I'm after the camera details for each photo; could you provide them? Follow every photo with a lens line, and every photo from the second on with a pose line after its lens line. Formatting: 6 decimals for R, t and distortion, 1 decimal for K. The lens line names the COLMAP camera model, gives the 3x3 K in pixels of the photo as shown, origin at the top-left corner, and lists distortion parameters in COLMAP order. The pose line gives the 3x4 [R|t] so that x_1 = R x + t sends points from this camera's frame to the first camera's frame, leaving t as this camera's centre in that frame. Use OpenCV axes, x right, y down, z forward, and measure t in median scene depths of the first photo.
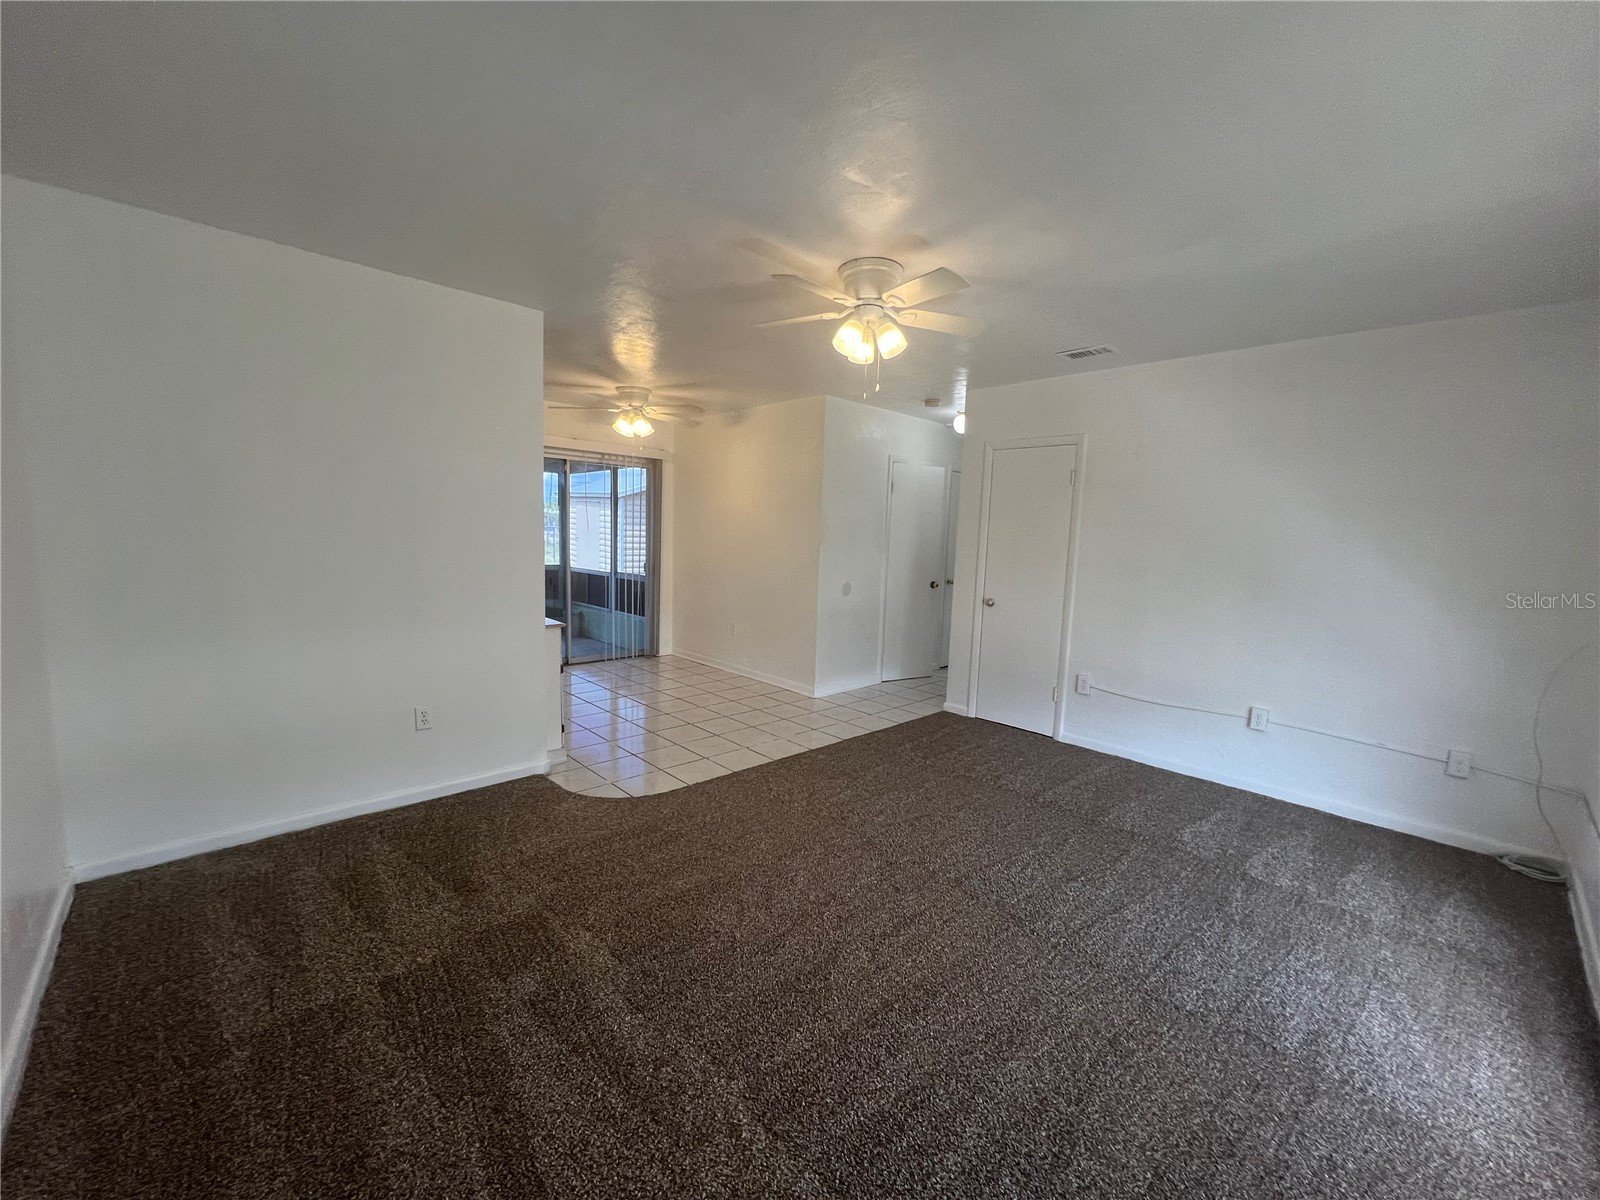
lens RADIAL K [[639.8, 0, 801.5], [0, 639.8, 603.3], [0, 0, 1]] dist [-0.001108, -0.000050]
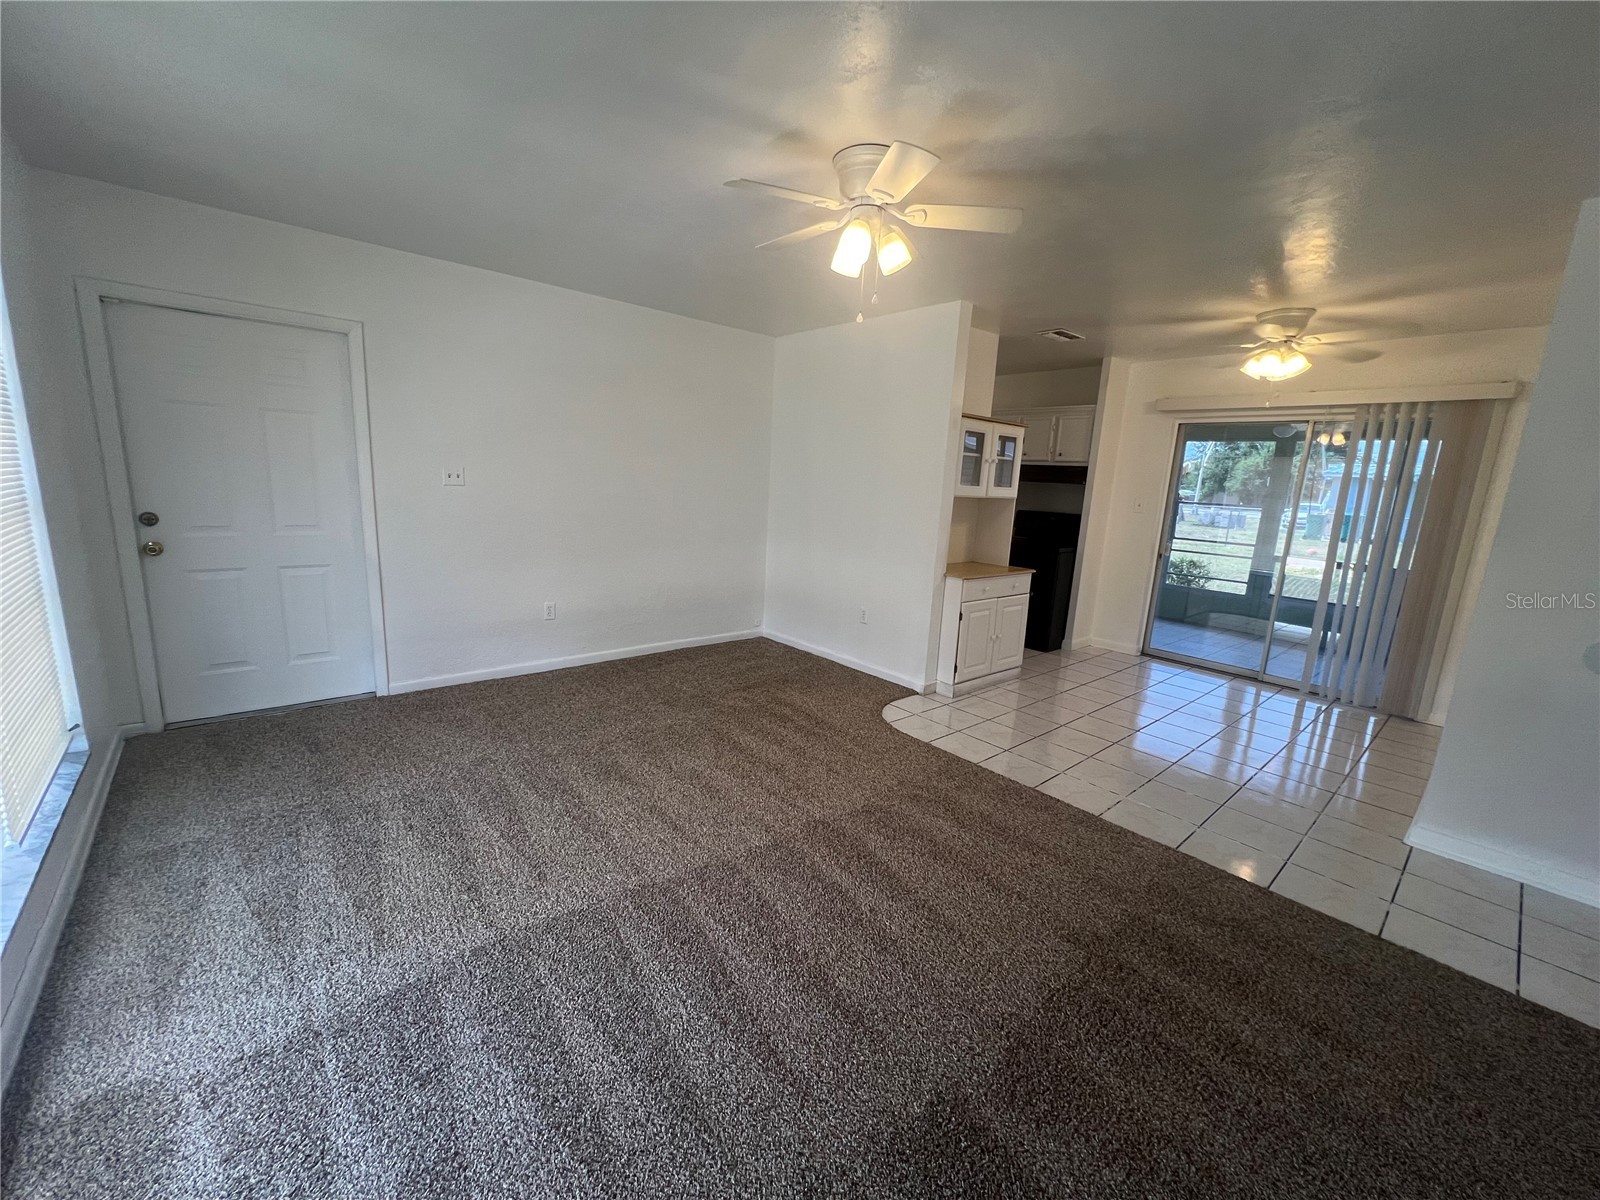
lens RADIAL K [[639.8, 0, 801.5], [0, 639.8, 603.3], [0, 0, 1]] dist [-0.001108, -0.000050]
pose [[-0.033585, 0.162828, -0.986083, 0.588165], [-0.167537, 0.971761, 0.166169, -0.047191], [0.985294, 0.170786, -0.005357, 0.577159]]
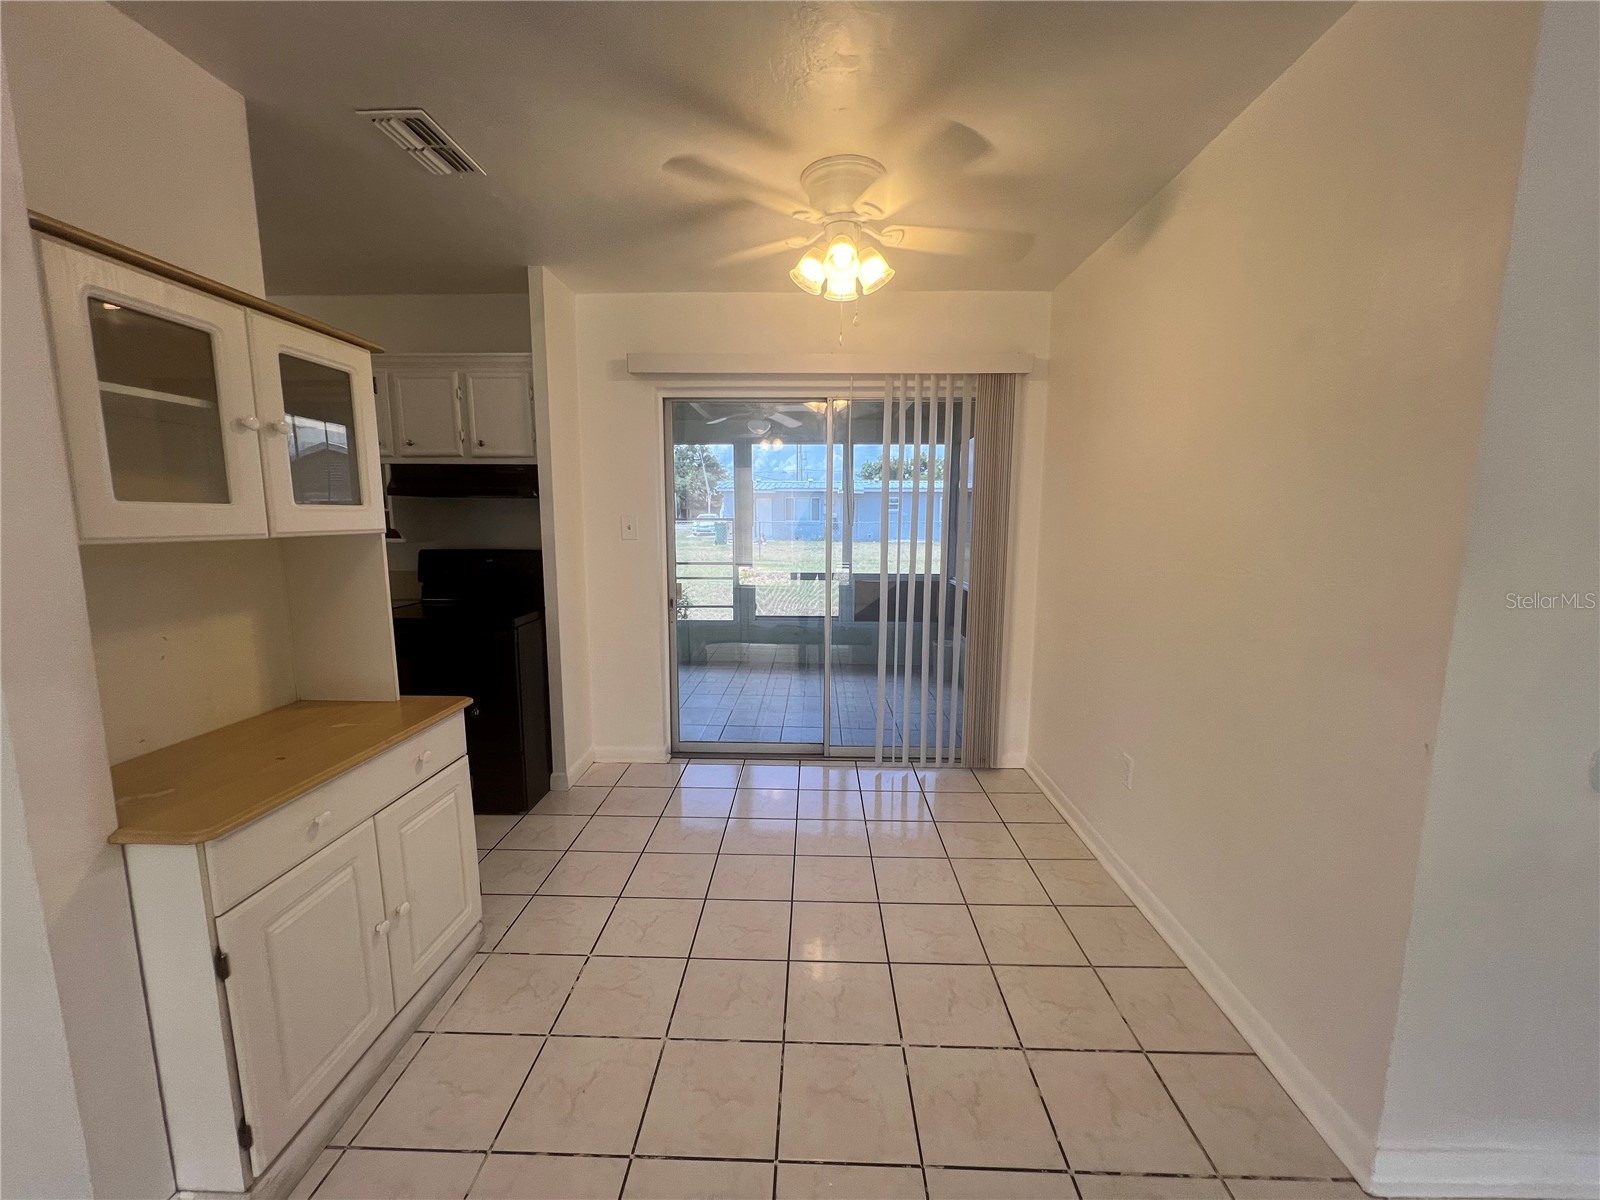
lens RADIAL K [[639.8, 0, 801.5], [0, 639.8, 603.3], [0, 0, 1]] dist [-0.001108, -0.000050]
pose [[0.711009, 0.069754, -0.699714, 0.025376], [-0.063342, 0.997376, 0.035062, -0.083237], [0.700324, 0.019392, 0.713562, 0.774199]]
